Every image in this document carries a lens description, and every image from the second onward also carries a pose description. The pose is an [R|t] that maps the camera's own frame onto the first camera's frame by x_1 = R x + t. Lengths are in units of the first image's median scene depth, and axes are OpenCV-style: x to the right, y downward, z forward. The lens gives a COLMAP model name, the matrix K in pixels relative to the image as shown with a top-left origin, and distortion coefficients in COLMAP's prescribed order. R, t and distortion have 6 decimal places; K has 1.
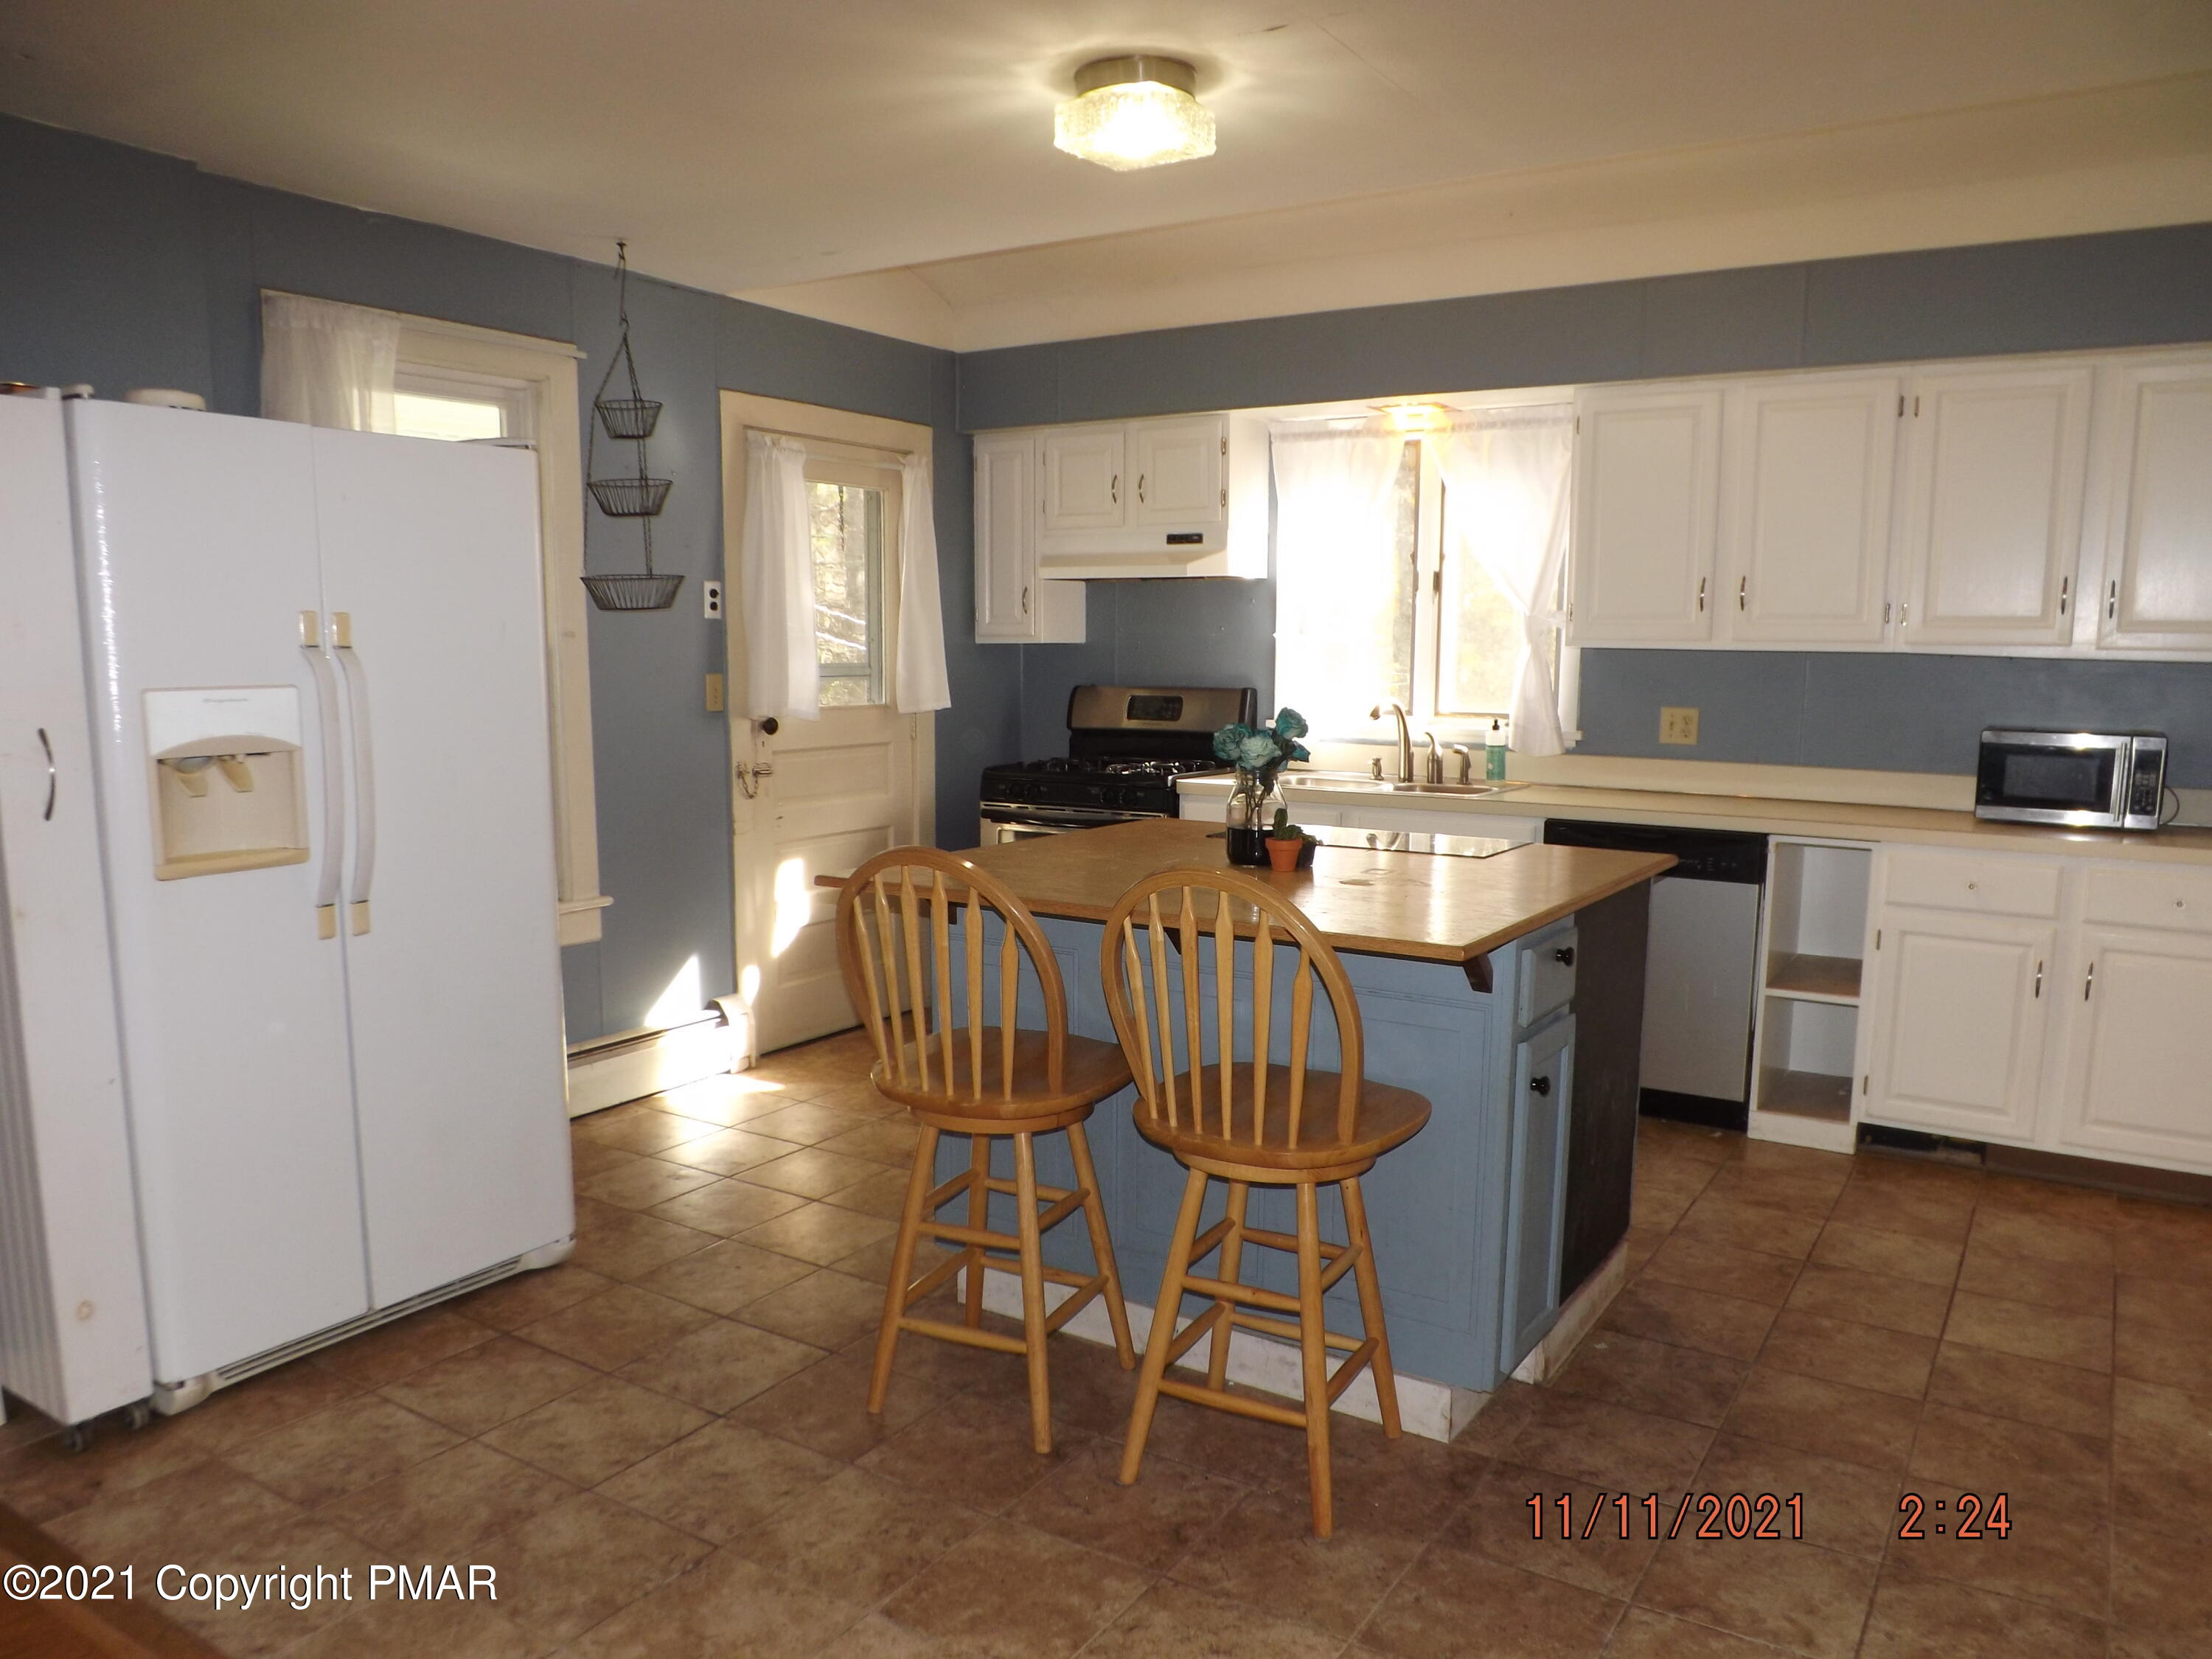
lens RADIAL K [[1580.6, 0, 1120.2], [0, 1580.6, 877.0], [0, 0, 1]] dist [-0.057642, 0.003548]
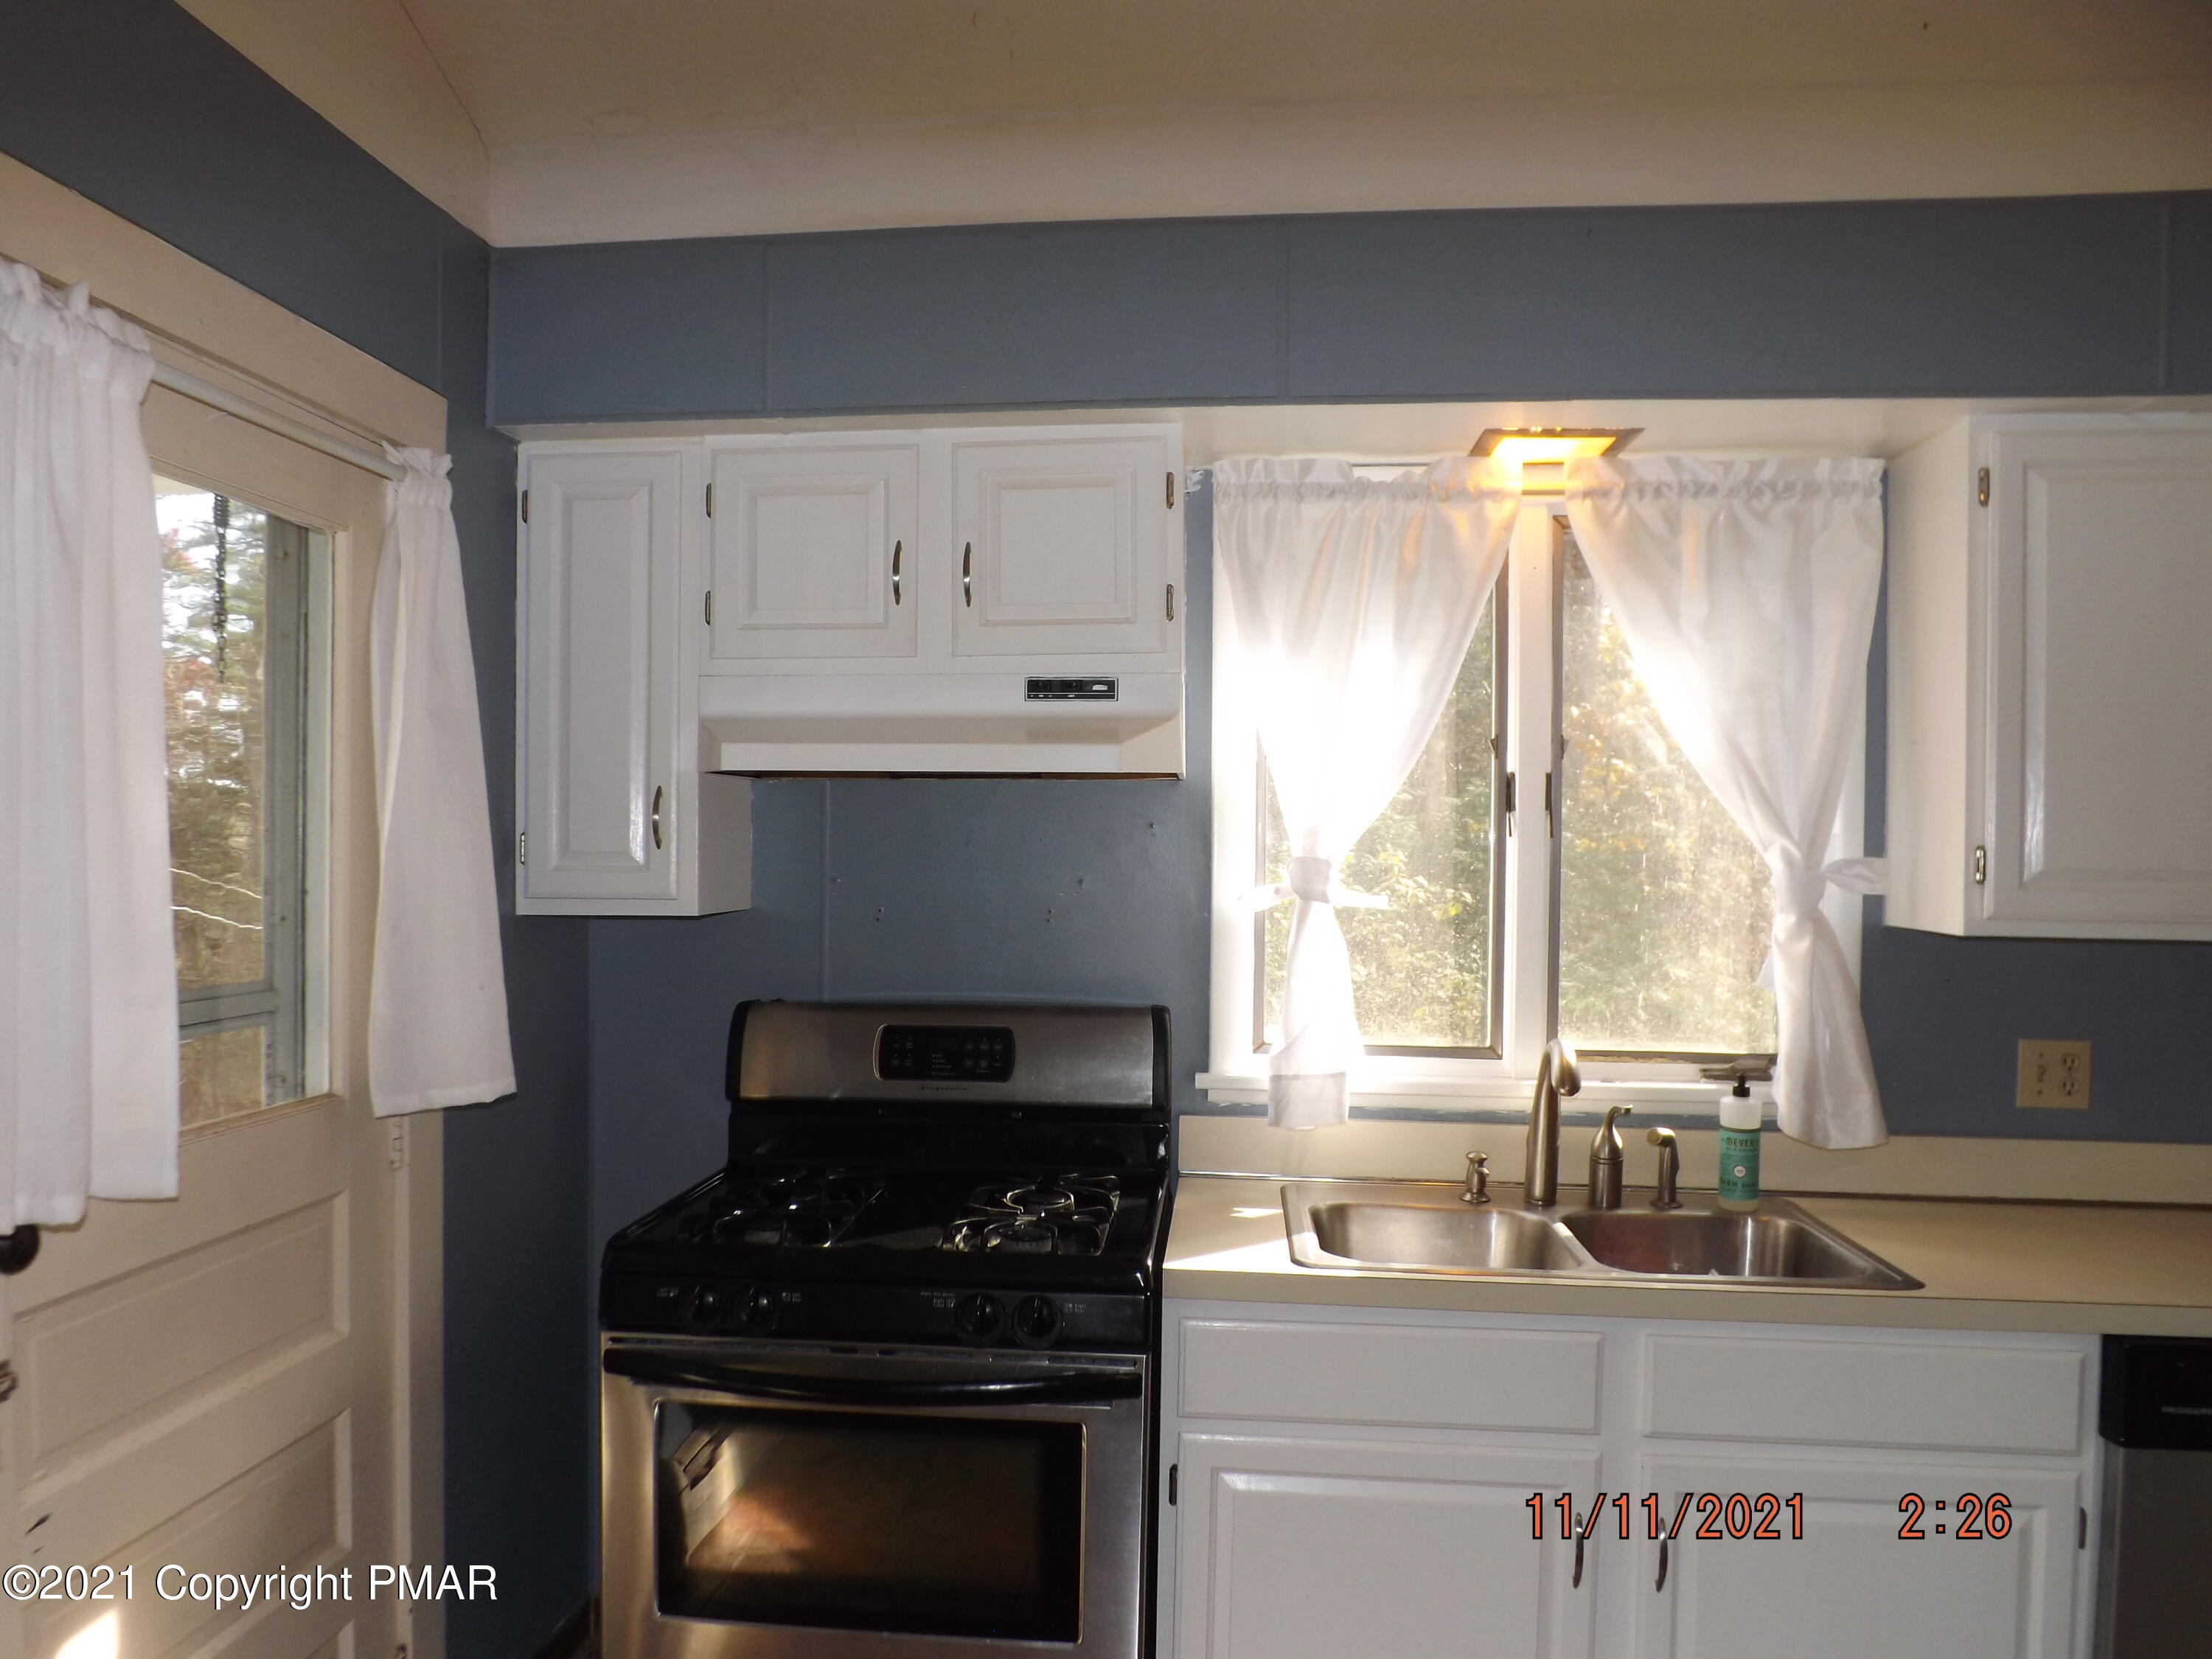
lens RADIAL K [[1568.4, 0, 1058.5], [0, 1568.4, 858.3], [0, 0, 1]] dist [-0.041737, 0.006348]
pose [[0.904379, 0.002030, 0.426725, -0.162498], [0.056435, 0.990636, -0.124318, -0.118952], [-0.422982, 0.136513, 0.895796, 0.648643]]
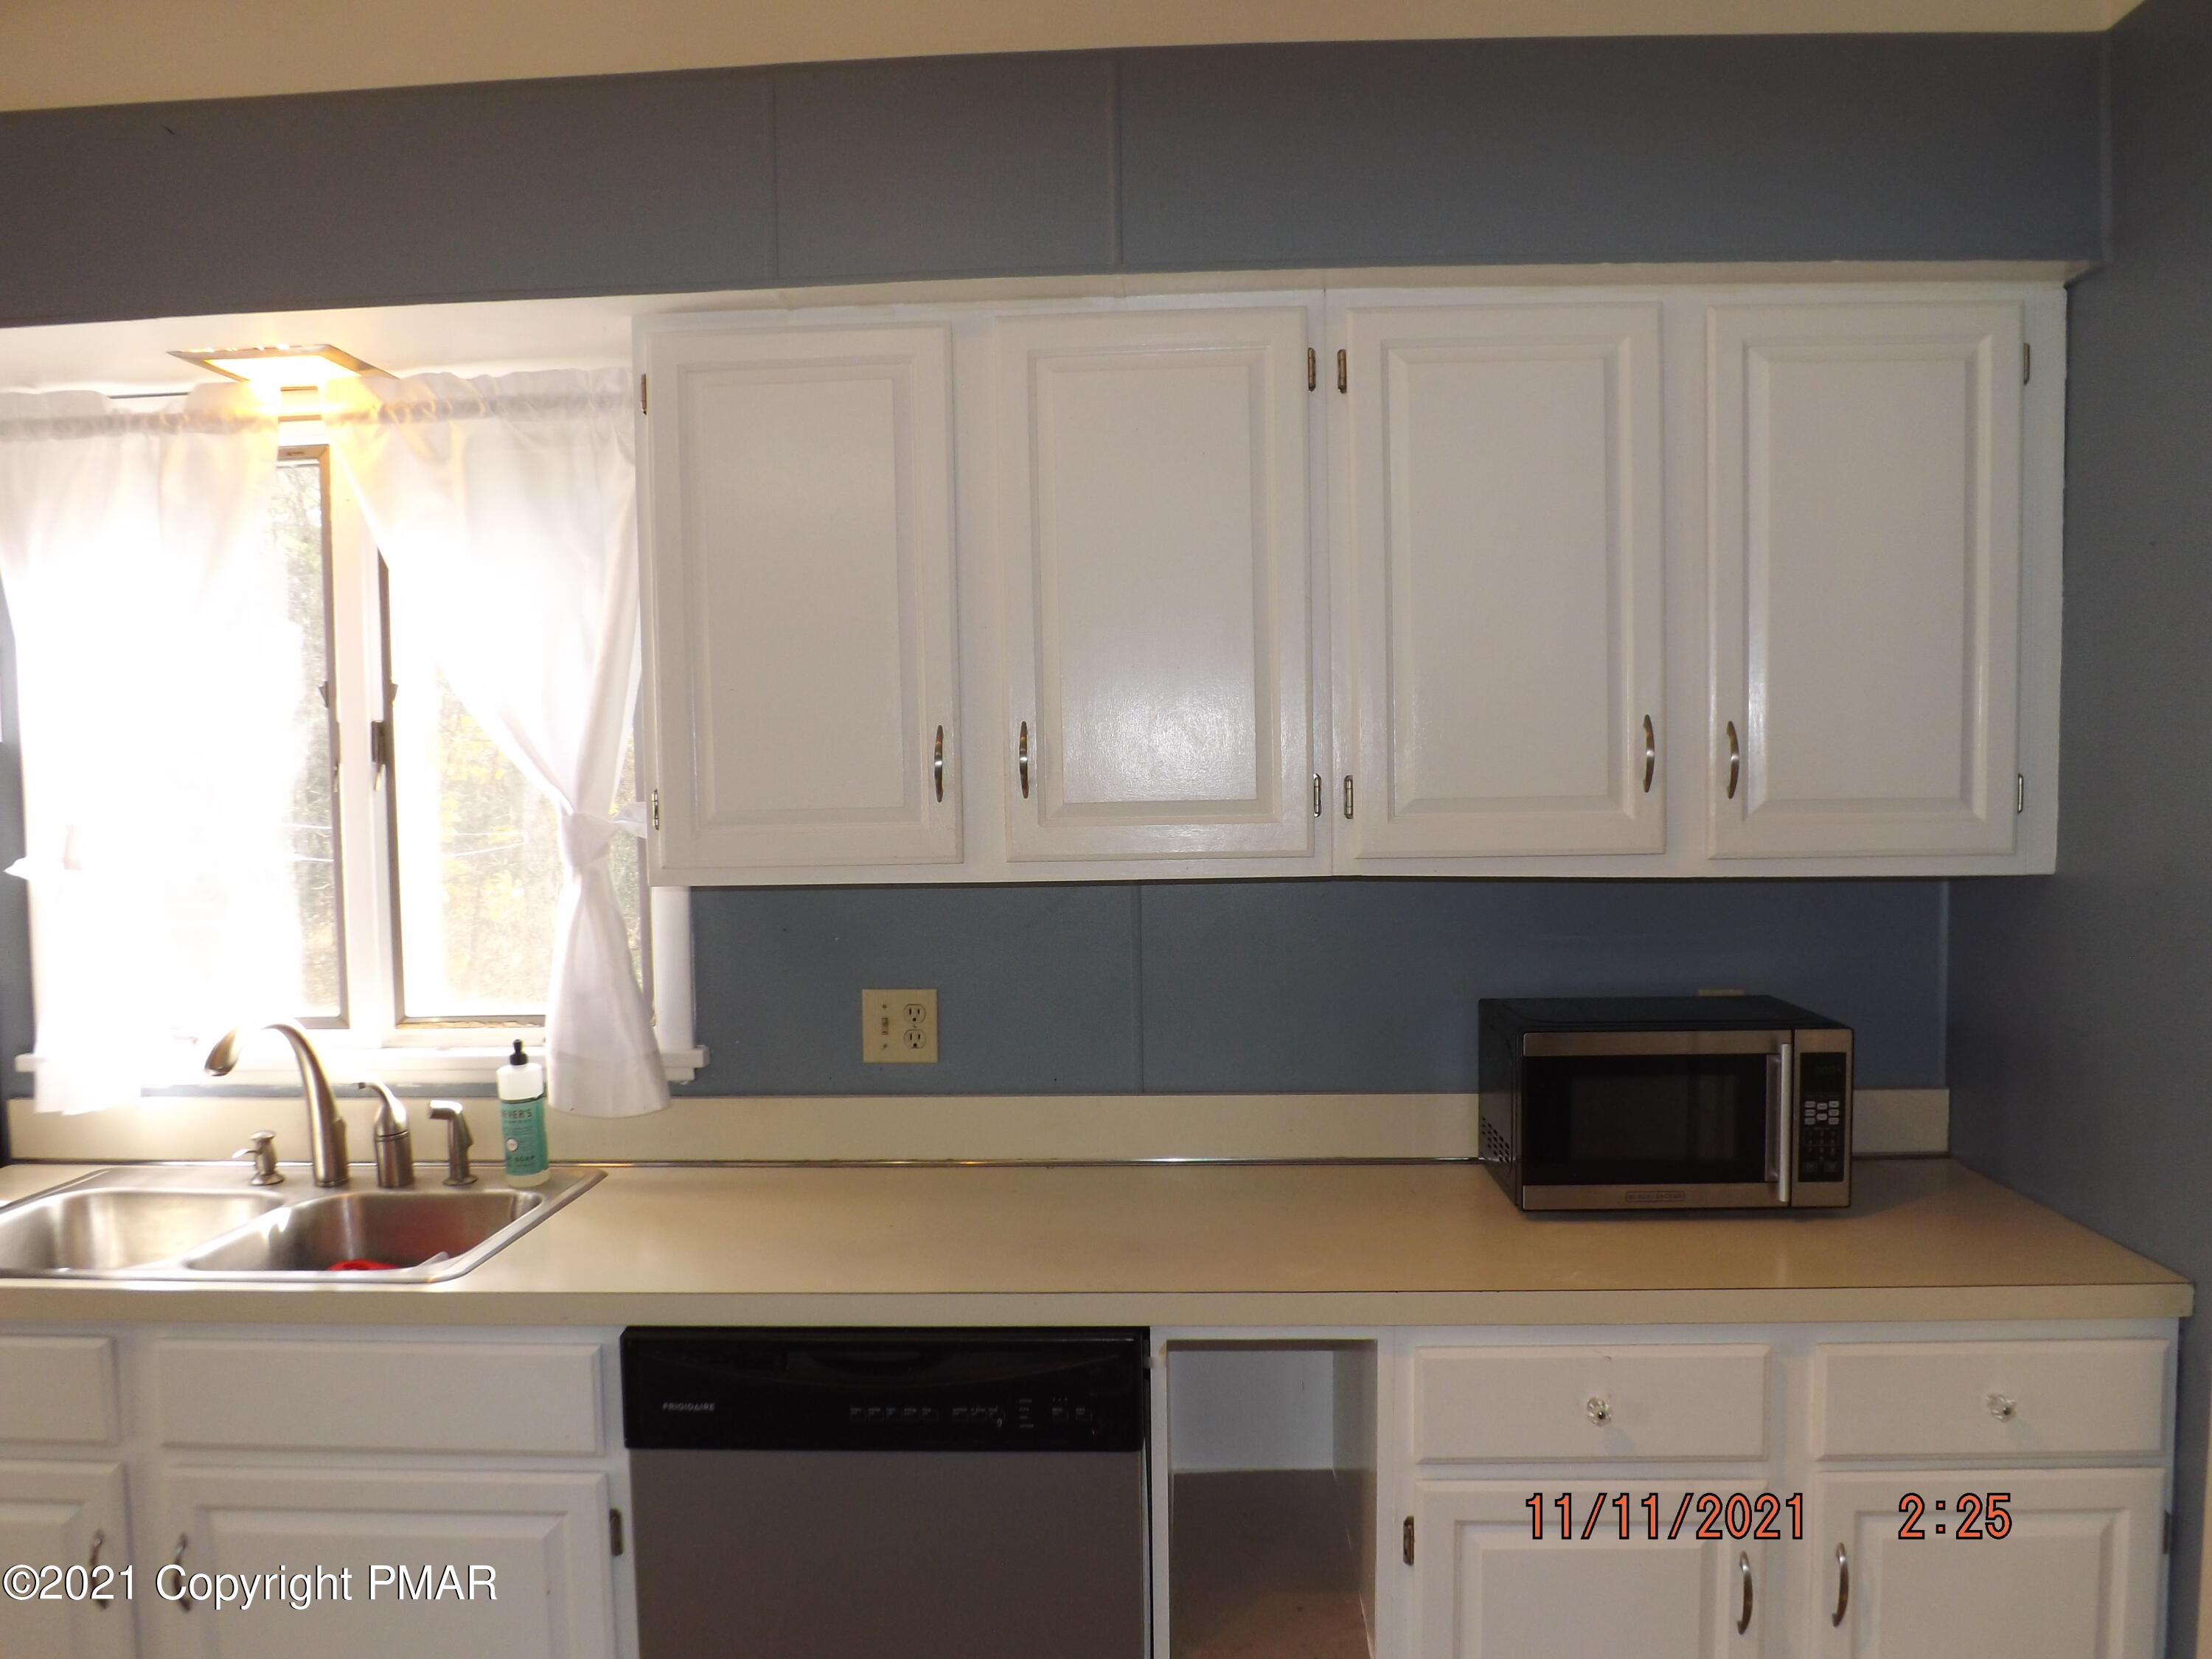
lens RADIAL K [[1546.2, 0, 1096.5], [0, 1546.2, 847.0], [0, 0, 1]] dist [-0.068740, 0.027778]
pose [[0.871162, -0.045629, 0.488872, 0.170866], [0.097790, 0.991849, -0.081687, -0.103222], [-0.481160, 0.118970, 0.868523, 0.527741]]
